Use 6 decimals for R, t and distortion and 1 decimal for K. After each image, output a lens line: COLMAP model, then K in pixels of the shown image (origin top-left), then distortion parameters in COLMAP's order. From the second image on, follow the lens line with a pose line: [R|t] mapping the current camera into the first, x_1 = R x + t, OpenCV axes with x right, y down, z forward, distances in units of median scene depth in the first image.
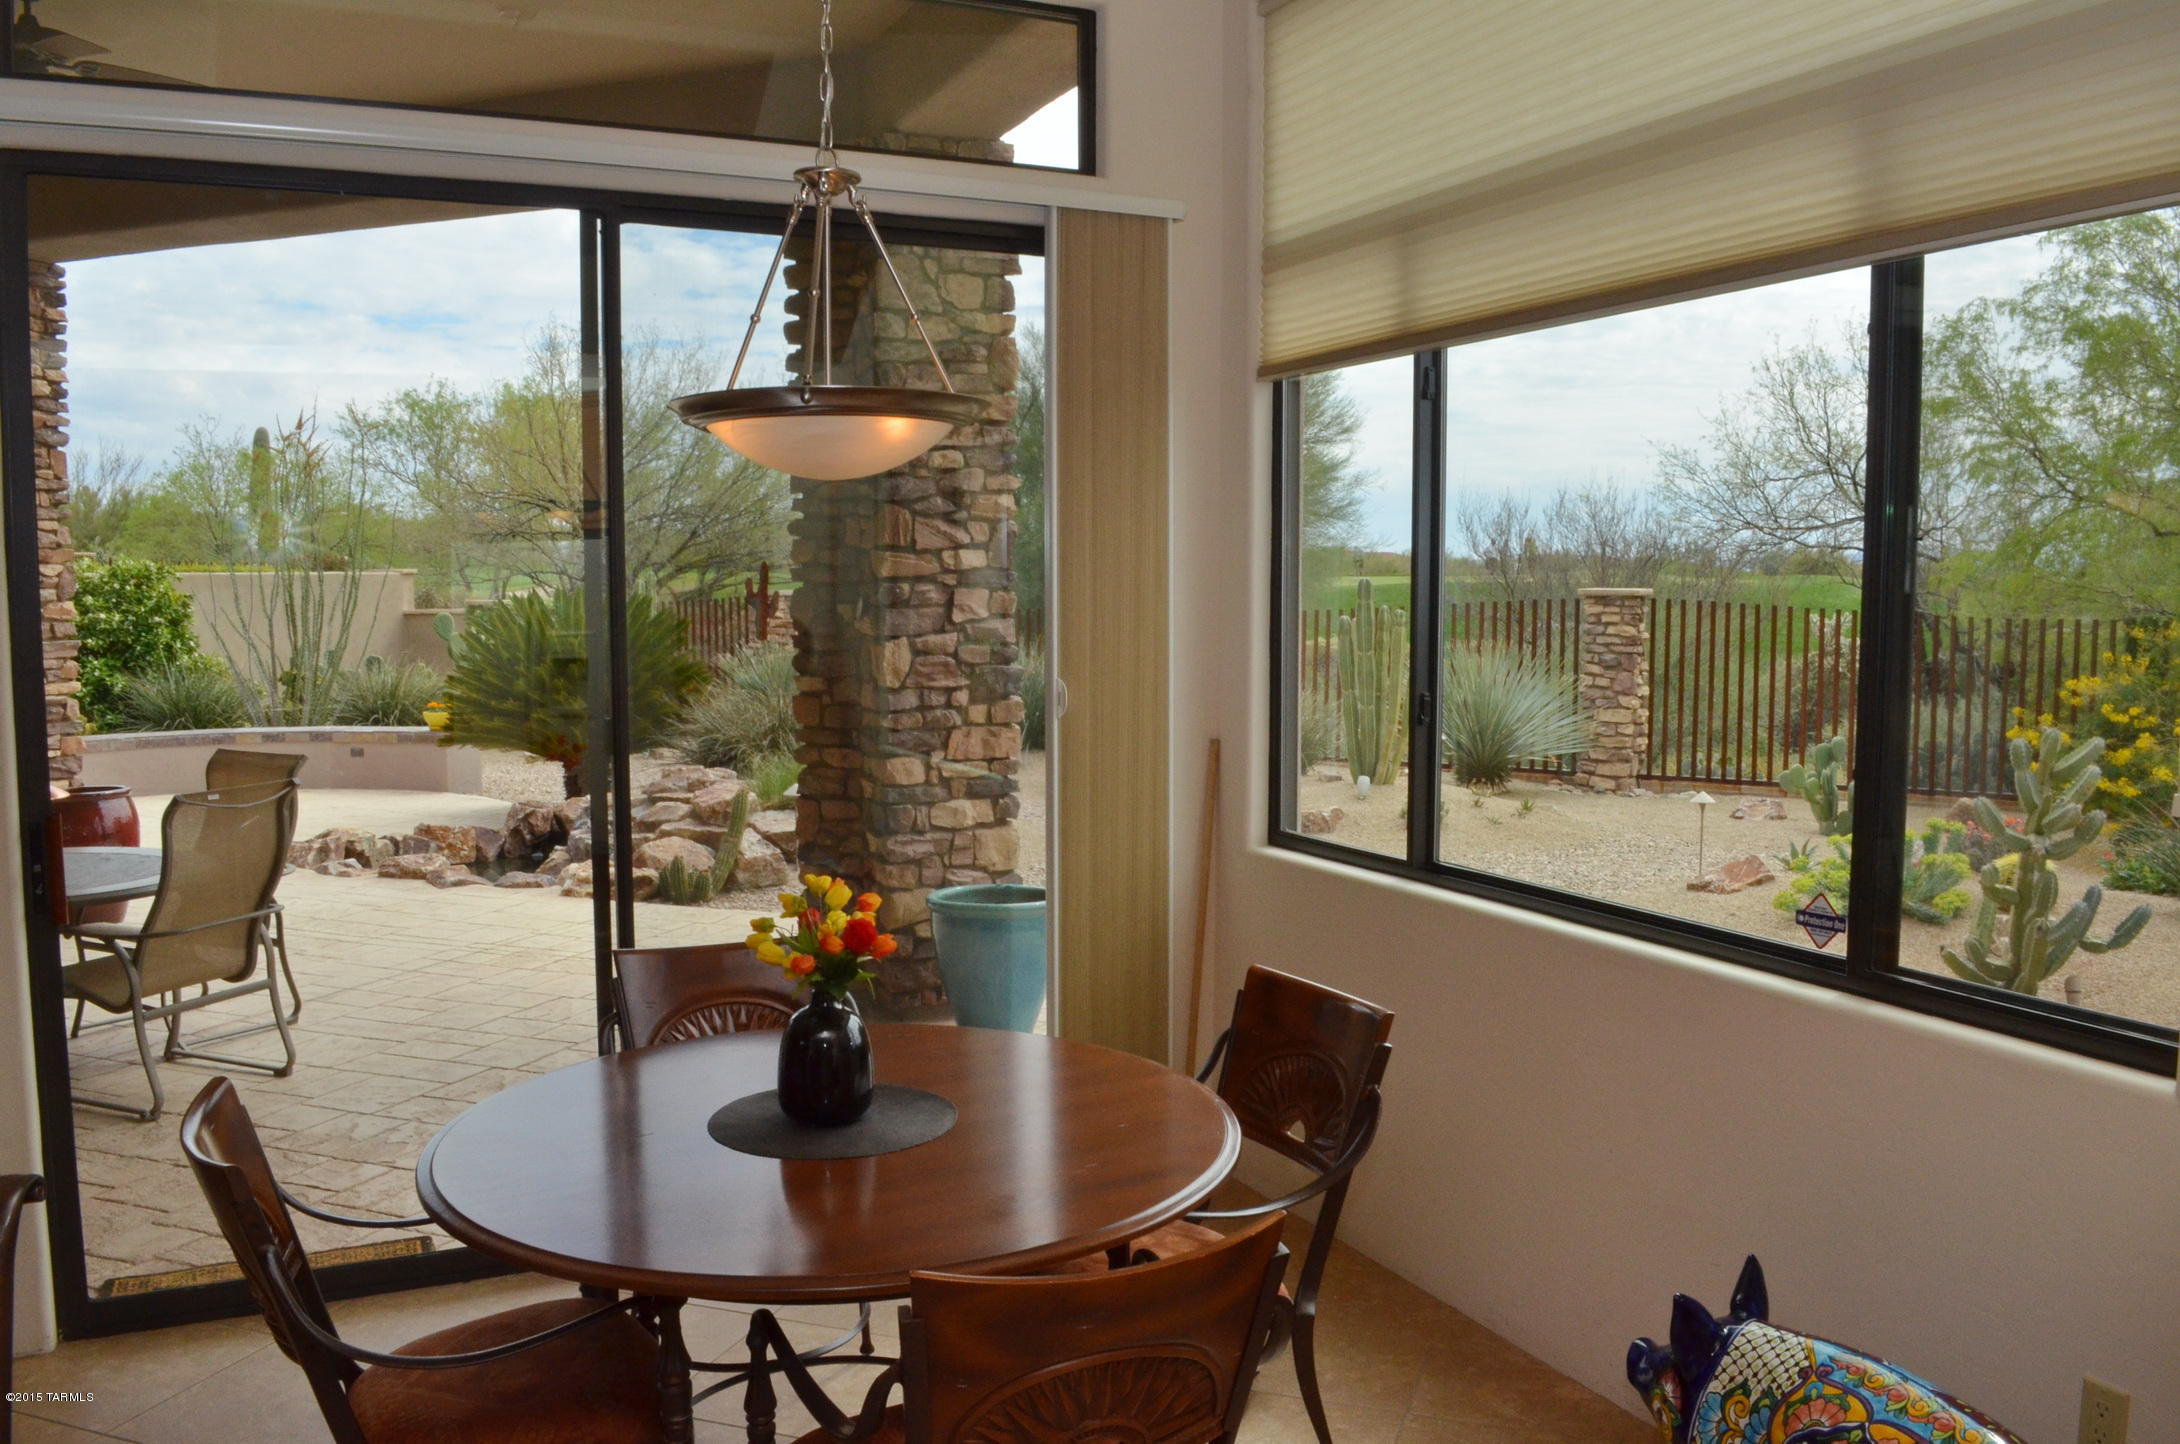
lens RADIAL K [[1714.8, 0, 1101.7], [0, 1714.8, 730.8], [0, 0, 1]] dist [-0.086252, 0.013868]
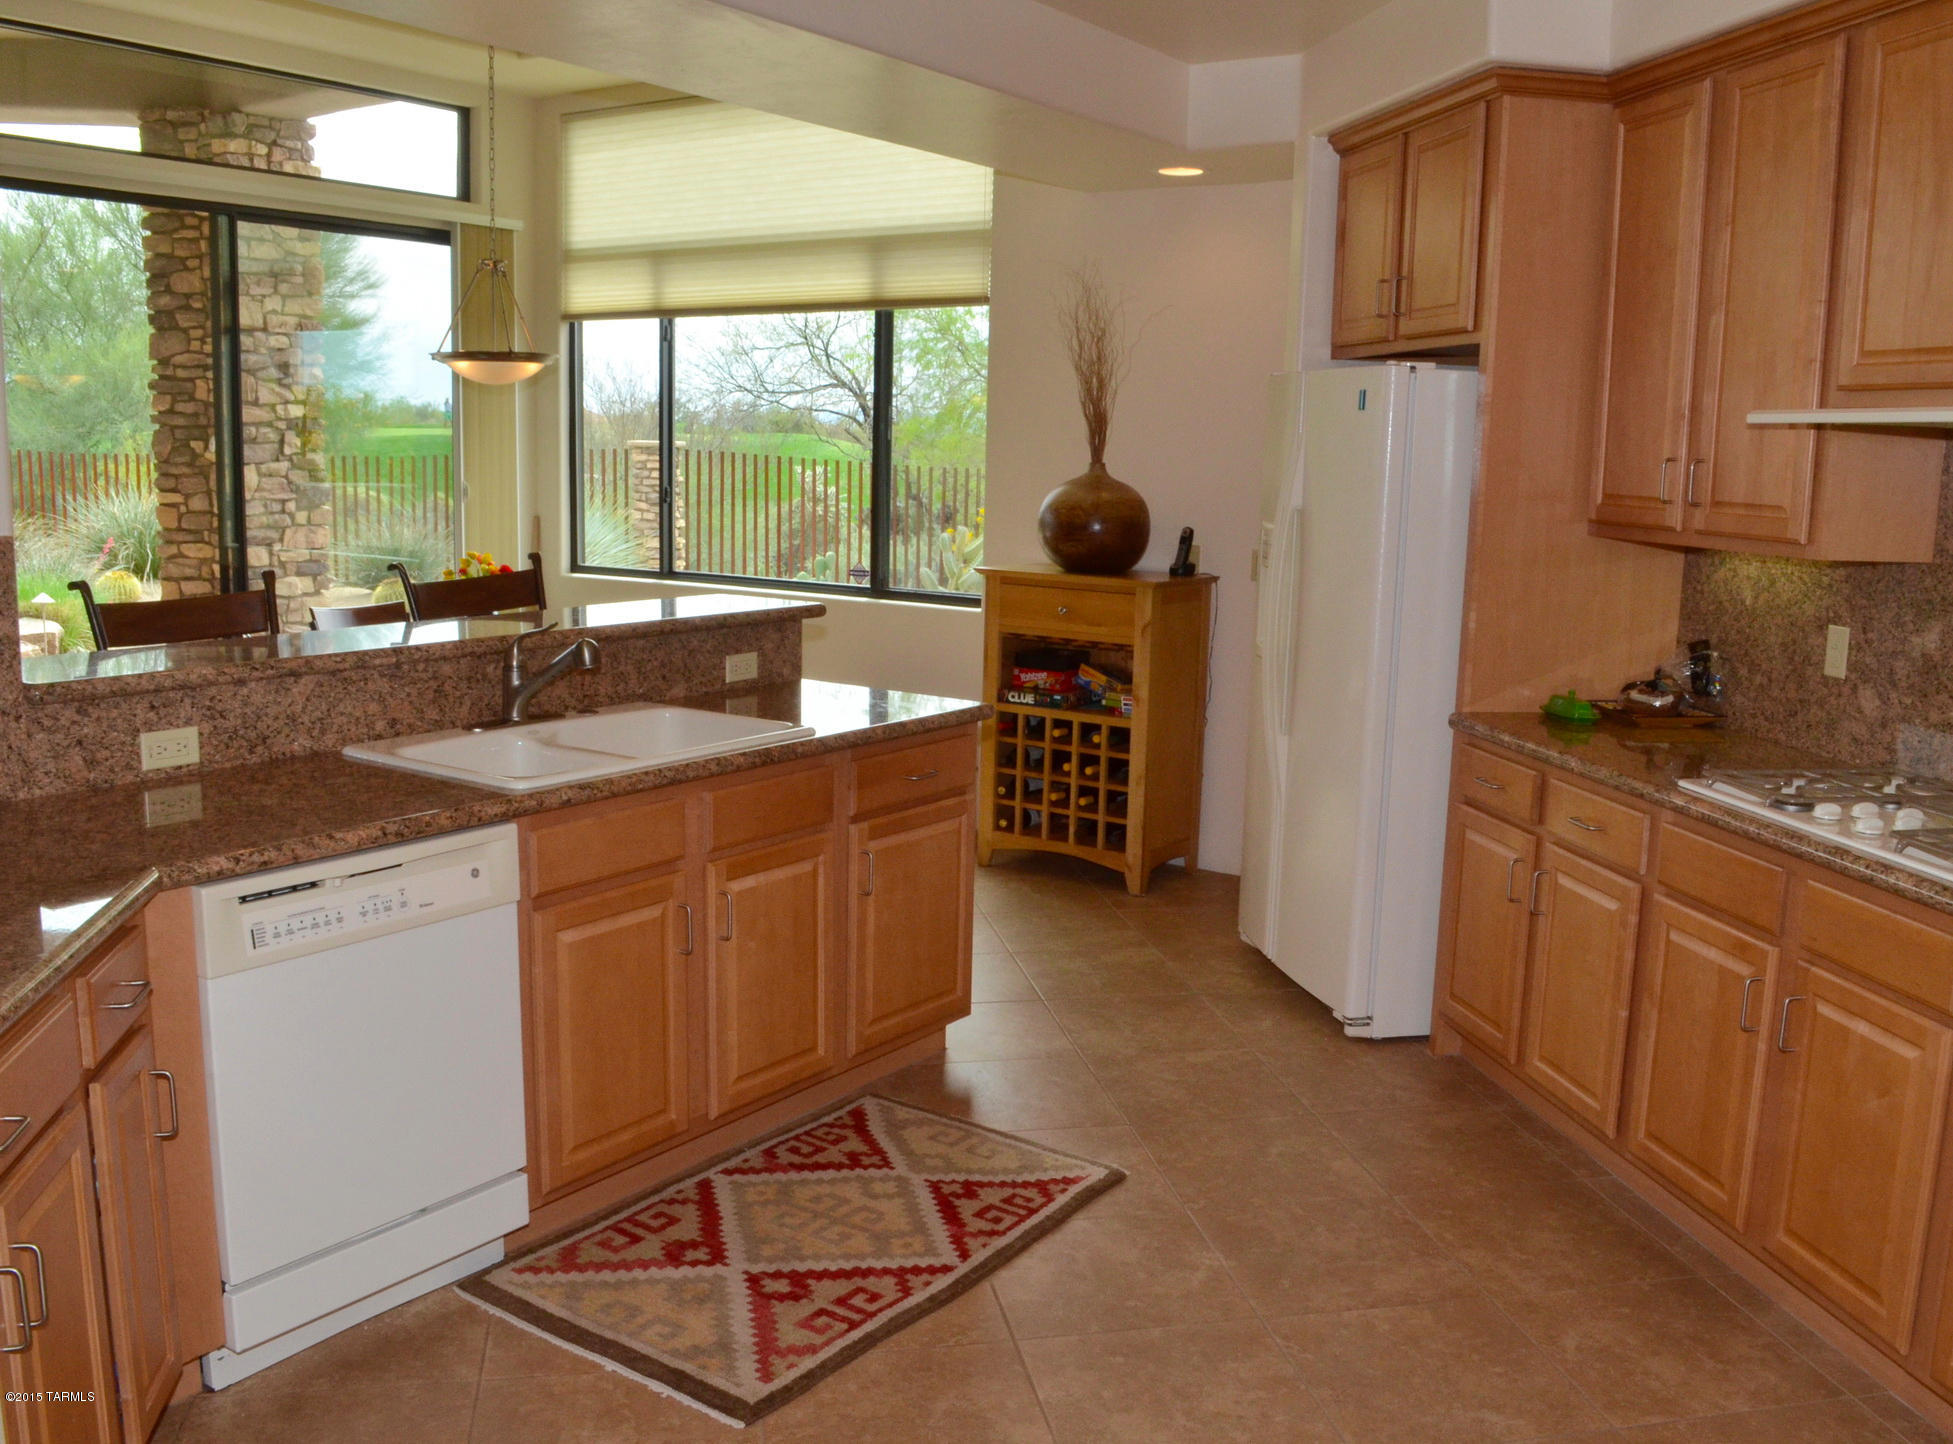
lens RADIAL K [[1728.2, 0, 972.1], [0, 1728.2, 723.3], [0, 0, 1]] dist [-0.054802, -0.012669]
pose [[0.874346, -0.056602, 0.481991, -0.279567], [0.018641, 0.996359, 0.083191, 0.052713], [-0.484945, -0.063753, 0.872218, -0.551010]]
